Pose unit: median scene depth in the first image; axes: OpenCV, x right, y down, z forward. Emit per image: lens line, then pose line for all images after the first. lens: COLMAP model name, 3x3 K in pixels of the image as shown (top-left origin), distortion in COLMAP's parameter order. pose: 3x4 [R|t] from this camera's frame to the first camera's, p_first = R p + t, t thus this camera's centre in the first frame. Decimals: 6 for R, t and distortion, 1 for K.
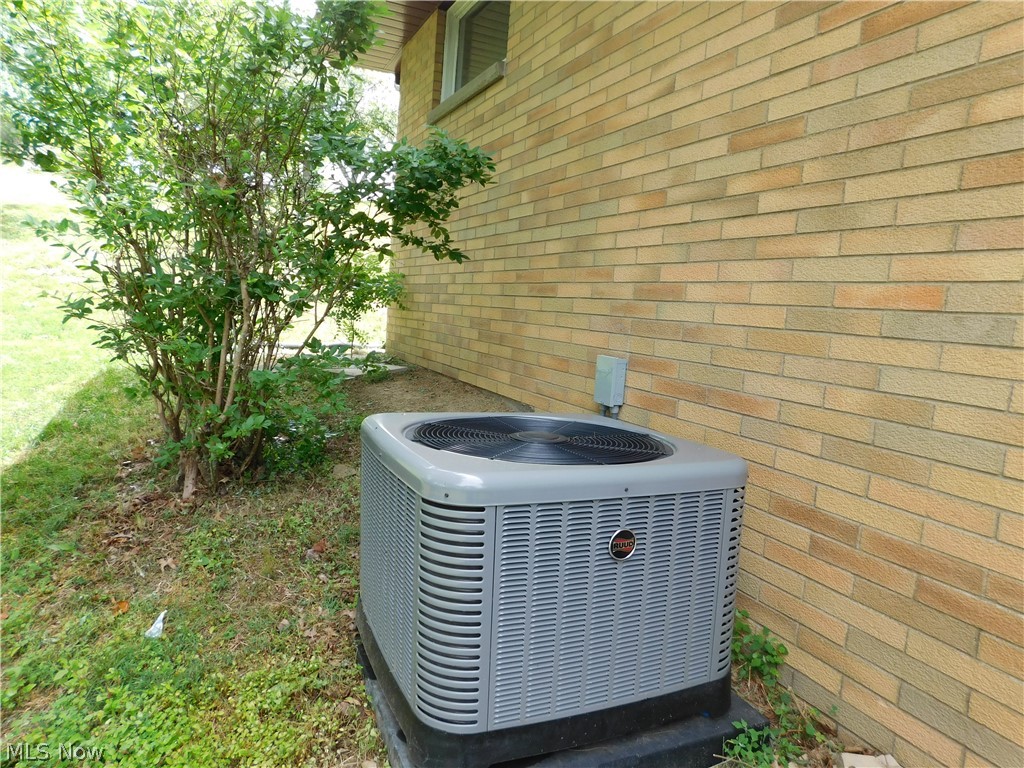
lens RADIAL K [[675.1, 0, 514.1], [0, 675.1, 383.7], [0, 0, 1]] dist [-0.058131, 0.023914]
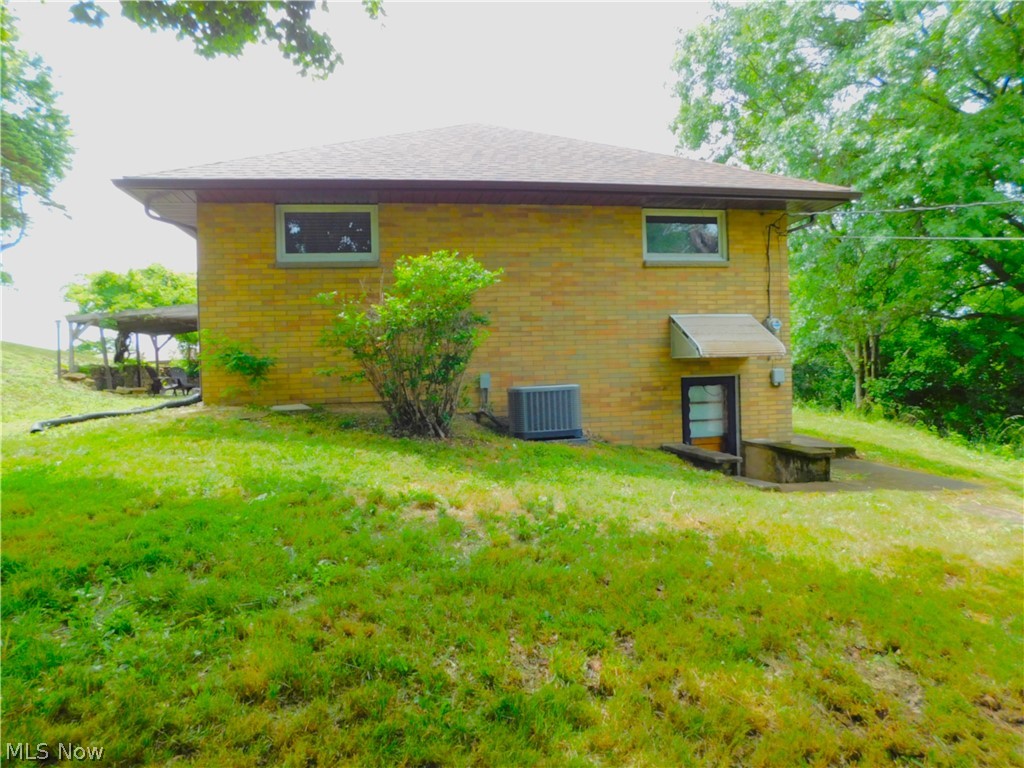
lens RADIAL K [[675.1, 0, 510.5], [0, 675.1, 383.8], [0, 0, 1]] dist [-0.058131, 0.023914]
pose [[0.244862, -0.089568, 0.965412, -3.372736], [0.158234, 0.986066, 0.051350, -0.154403], [-0.956559, 0.140187, 0.255622, 0.007197]]
